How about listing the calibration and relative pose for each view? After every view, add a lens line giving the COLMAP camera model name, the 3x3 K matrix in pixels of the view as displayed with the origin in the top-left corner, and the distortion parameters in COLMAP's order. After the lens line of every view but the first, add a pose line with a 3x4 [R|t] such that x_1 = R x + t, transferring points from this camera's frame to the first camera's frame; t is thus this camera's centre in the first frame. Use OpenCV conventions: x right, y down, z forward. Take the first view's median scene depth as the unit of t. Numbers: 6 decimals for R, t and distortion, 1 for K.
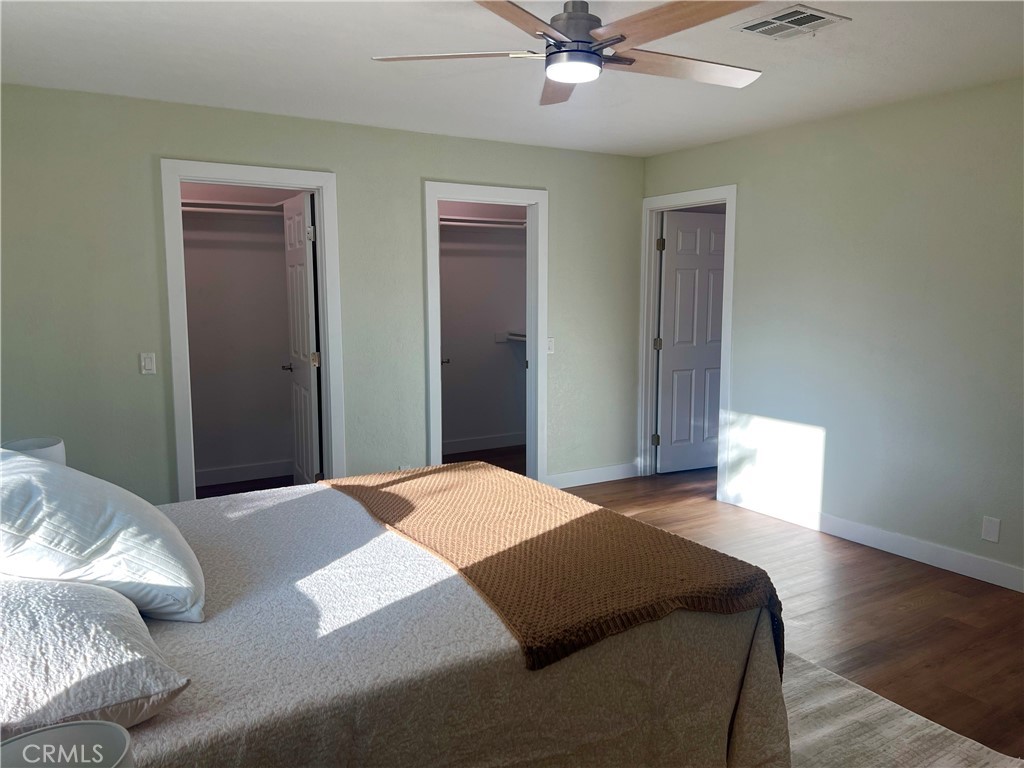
lens RADIAL K [[766.2, 0, 510.8], [0, 766.2, 382.4], [0, 0, 1]] dist [0.053275, -0.064059]
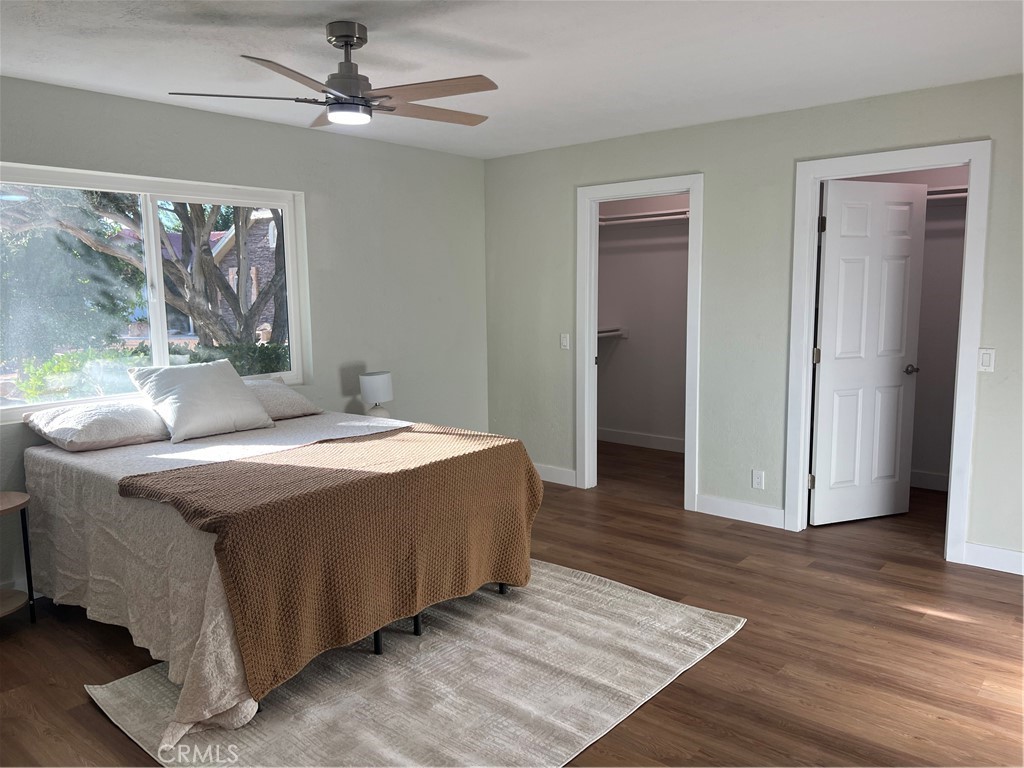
lens RADIAL K [[766.2, 0, 507.6], [0, 766.2, 380.9], [0, 0, 1]] dist [0.053275, -0.064059]
pose [[0.306168, 0.113603, -0.945175, 0.765586], [-0.102816, 0.990993, 0.085805, -0.059067], [0.946409, 0.070908, 0.315090, 0.474315]]
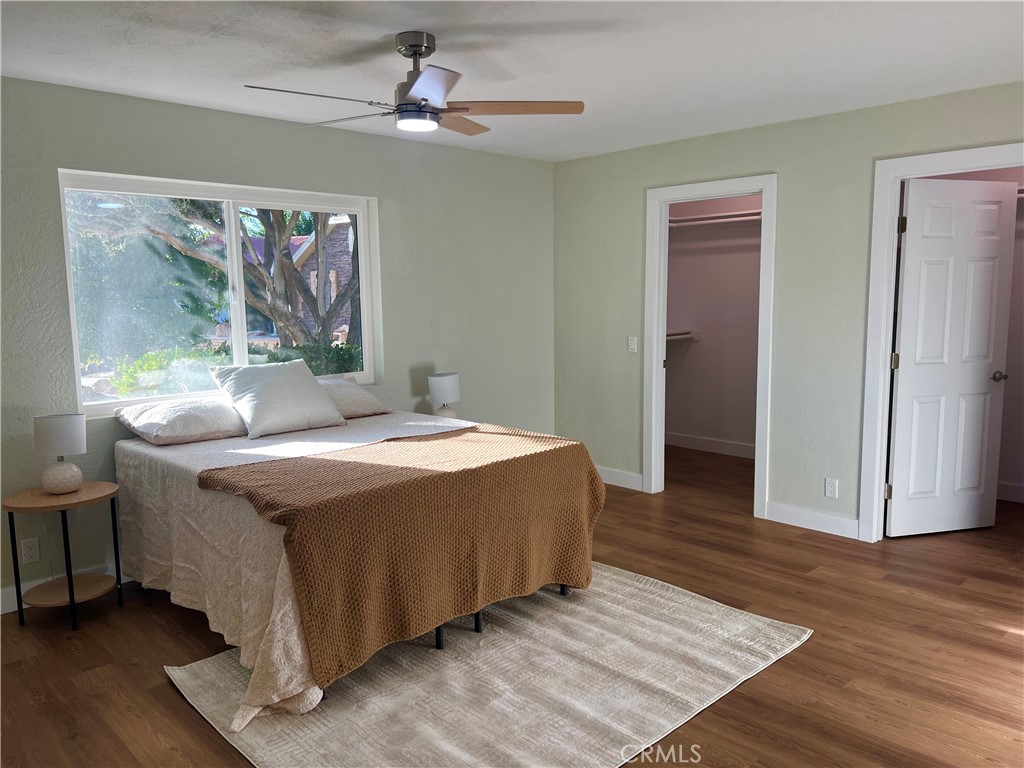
lens RADIAL K [[766.2, 0, 509.8], [0, 766.2, 381.7], [0, 0, 1]] dist [0.053275, -0.064059]
pose [[0.215993, 0.114404, -0.969669, 0.775104], [-0.105950, 0.989994, 0.093201, -0.060096], [0.970629, 0.082606, 0.225953, 0.483162]]
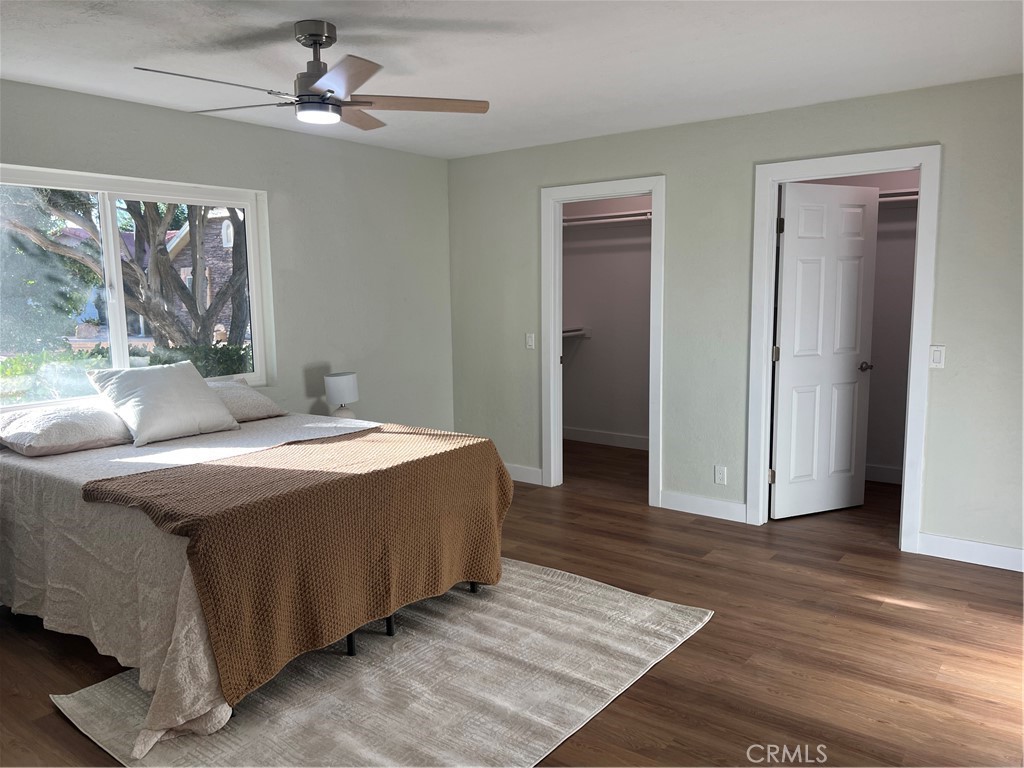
lens RADIAL K [[766.2, 0, 507.3], [0, 766.2, 381.2], [0, 0, 1]] dist [0.053275, -0.064059]
pose [[0.358356, 0.111104, -0.926950, 0.766010], [-0.099605, 0.991776, 0.080367, -0.057342], [0.928257, 0.063528, 0.366475, 0.459854]]
